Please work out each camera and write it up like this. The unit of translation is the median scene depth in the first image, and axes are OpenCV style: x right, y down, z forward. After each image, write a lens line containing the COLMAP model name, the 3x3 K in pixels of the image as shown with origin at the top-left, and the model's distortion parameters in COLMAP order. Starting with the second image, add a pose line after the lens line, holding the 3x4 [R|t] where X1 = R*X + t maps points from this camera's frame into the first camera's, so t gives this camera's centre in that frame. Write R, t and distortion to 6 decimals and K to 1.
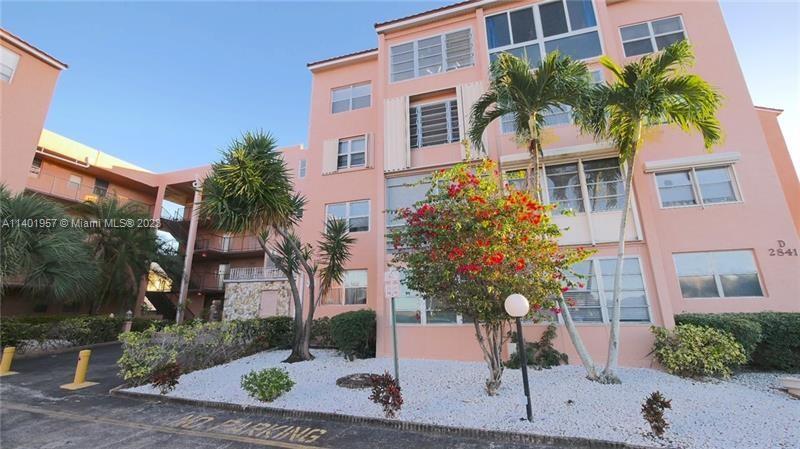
lens RADIAL K [[338.7, 0, 400.0], [0, 338.7, 224.5], [0, 0, 1]] dist [-0.004407, -0.000390]
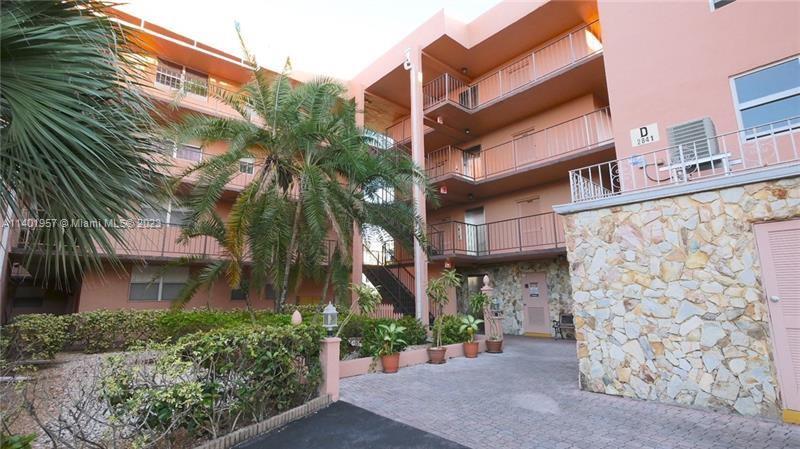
lens RADIAL K [[385.4, 0, 400.0], [0, 385.4, 224.5], [0, 0, 1]] dist [0.001367, 0.000030]
pose [[0.856589, -0.097813, -0.506644, -0.447790], [0.134311, 0.990289, 0.035896, 0.142325], [0.498213, -0.098796, 0.861408, 0.592762]]
